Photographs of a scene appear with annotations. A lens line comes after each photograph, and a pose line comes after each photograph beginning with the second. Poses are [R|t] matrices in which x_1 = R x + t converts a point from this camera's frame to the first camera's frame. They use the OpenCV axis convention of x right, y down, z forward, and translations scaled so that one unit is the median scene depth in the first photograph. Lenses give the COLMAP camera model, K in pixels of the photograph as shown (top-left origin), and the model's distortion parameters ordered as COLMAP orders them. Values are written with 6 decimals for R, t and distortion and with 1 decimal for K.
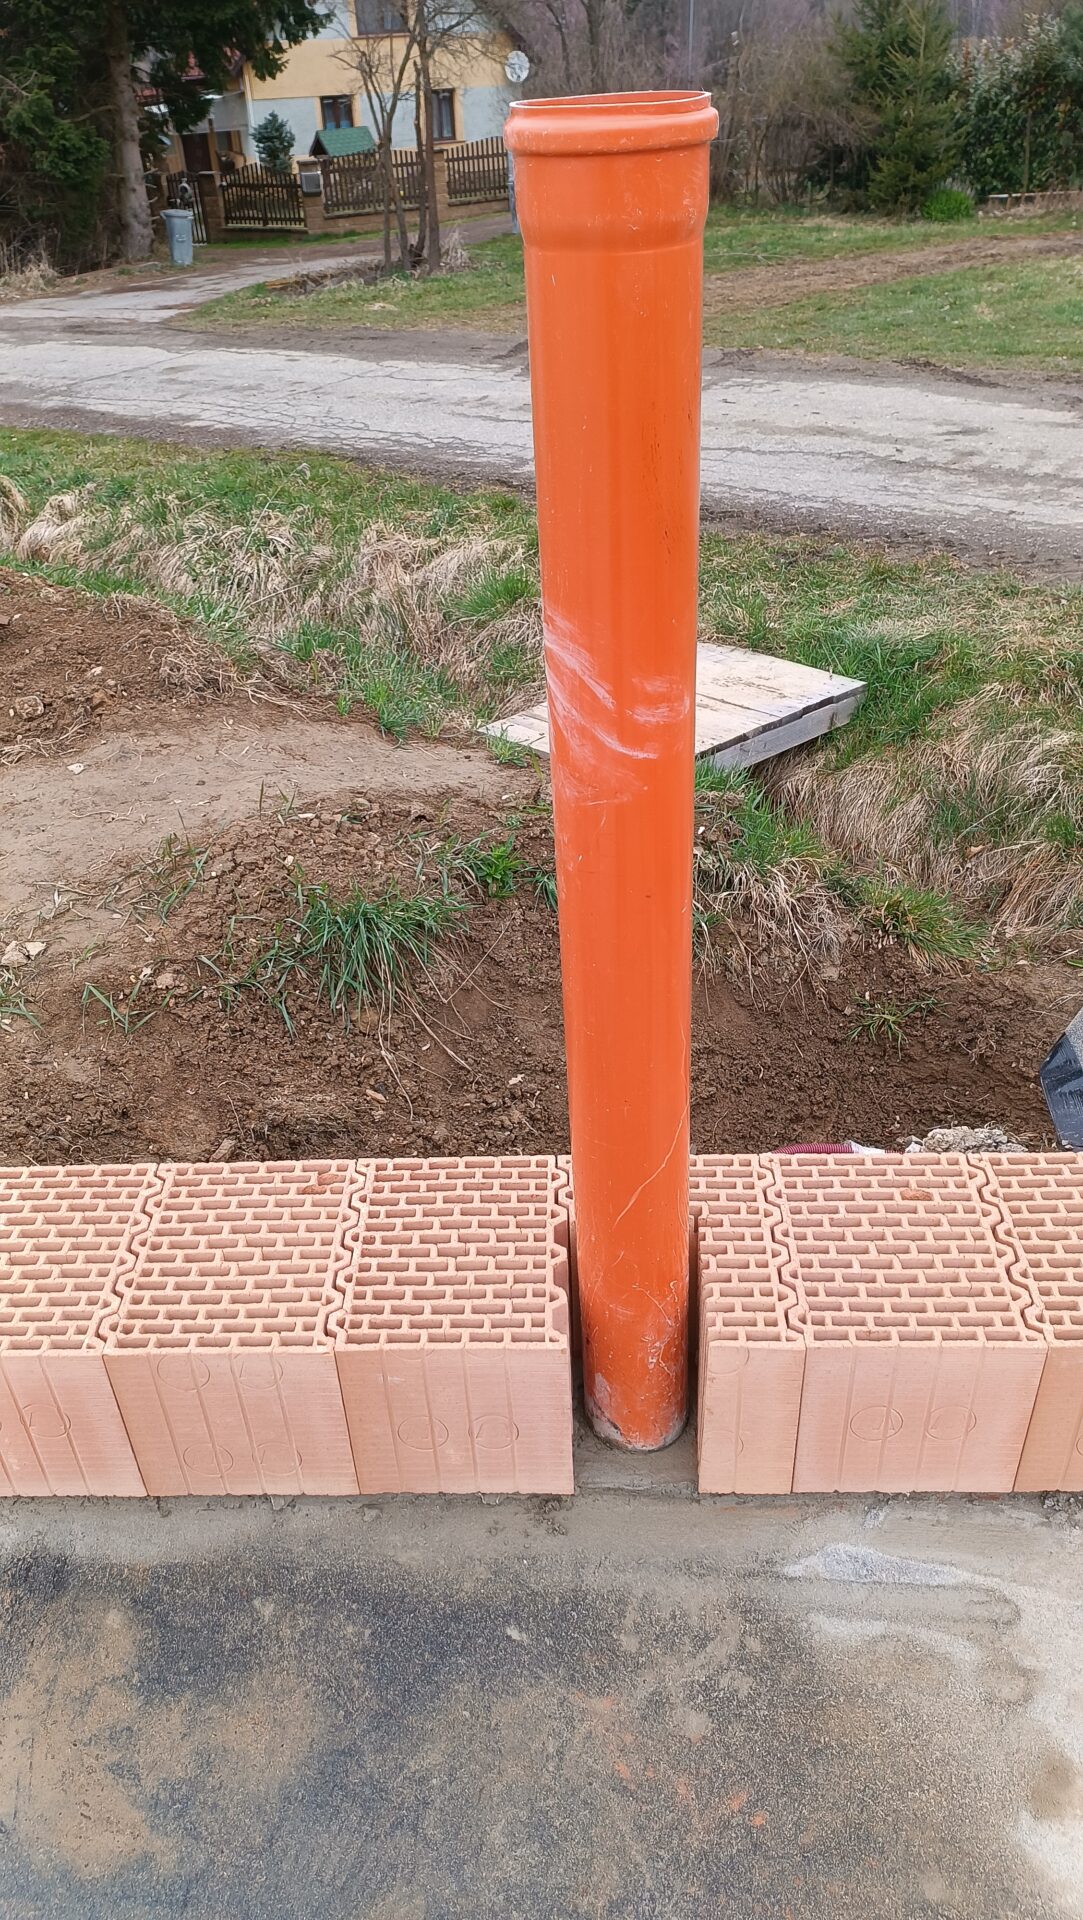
lens RADIAL K [[1354.7, 0, 541.5], [0, 1354.7, 960.0], [0, 0, 1]] dist [-0.042899, 0.045264]
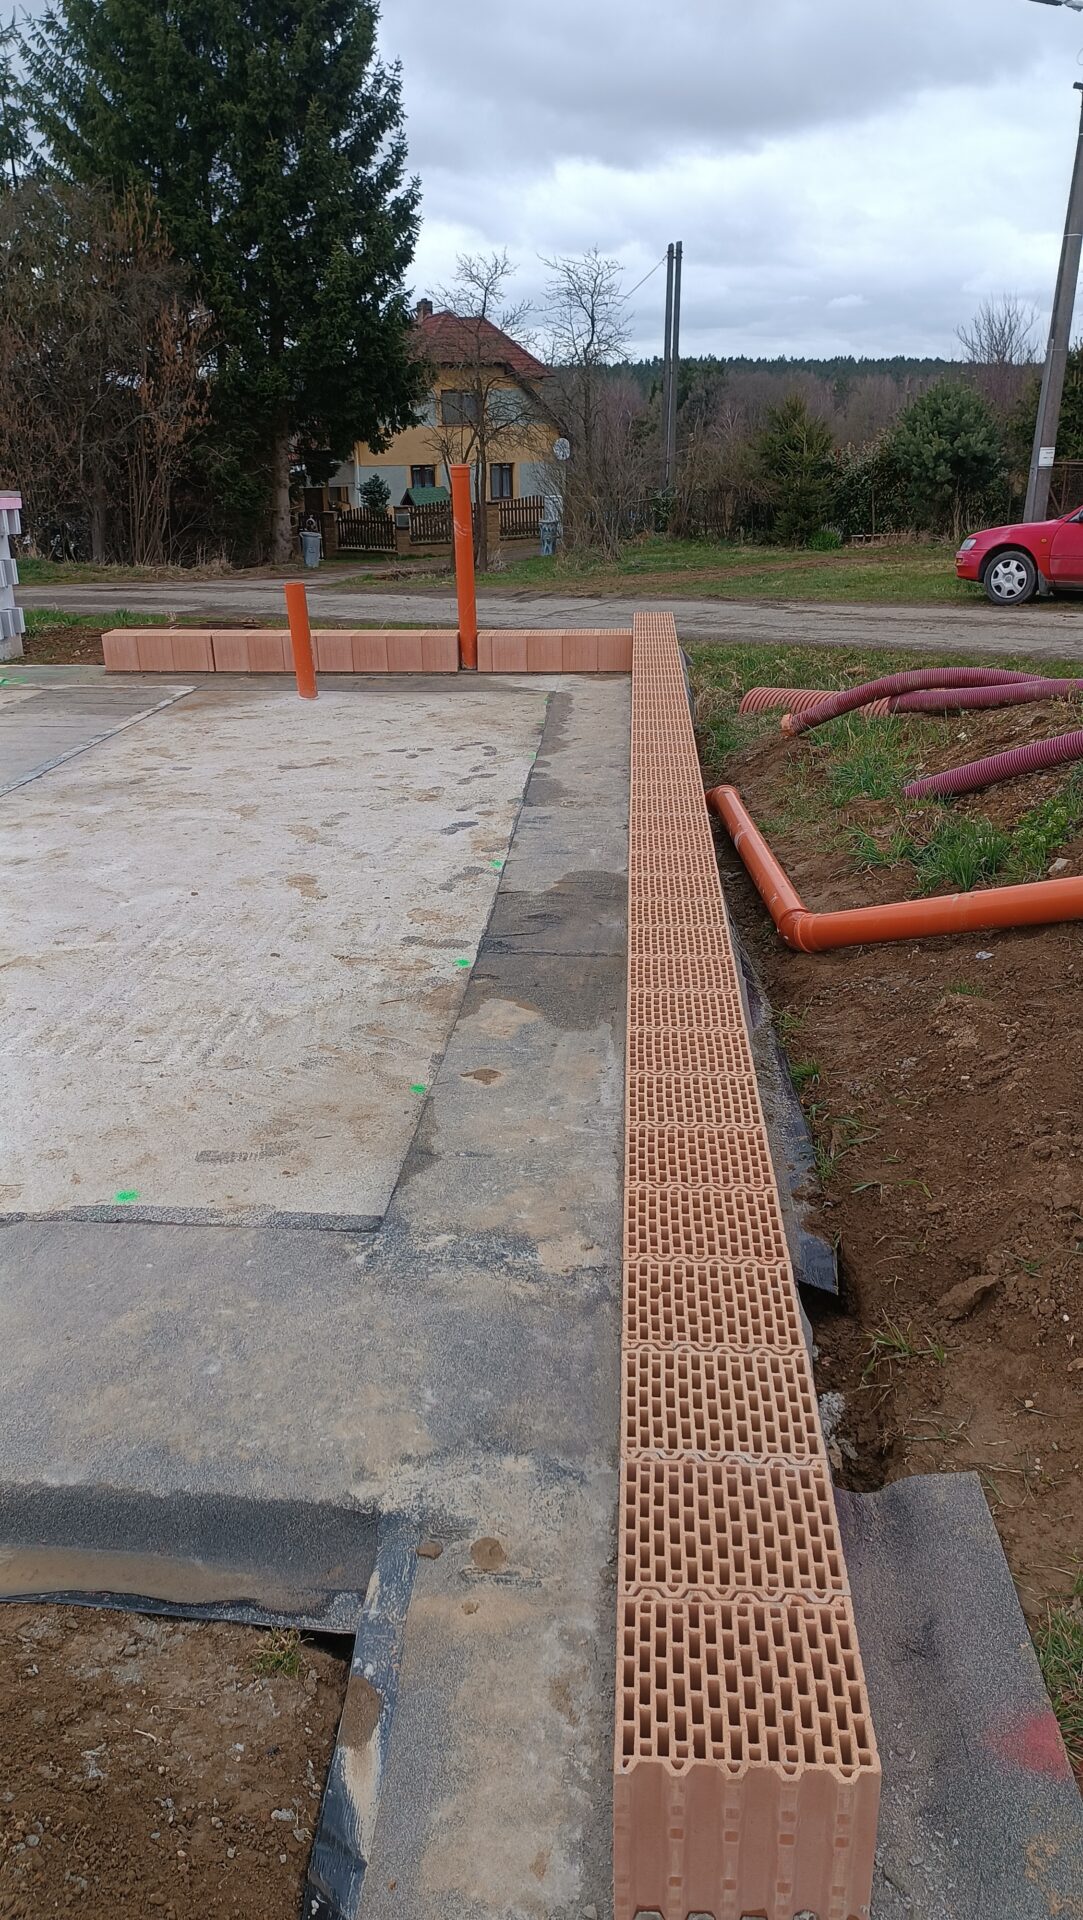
lens RADIAL K [[1337.9, 0, 541.5], [0, 1337.9, 960.0], [0, 0, 1]] dist [0.066173, -0.092161]
pose [[0.998698, 0.039222, -0.032631, 0.045795], [-0.045474, 0.974283, -0.220690, 0.210973], [0.023136, 0.221887, 0.974798, -0.326831]]
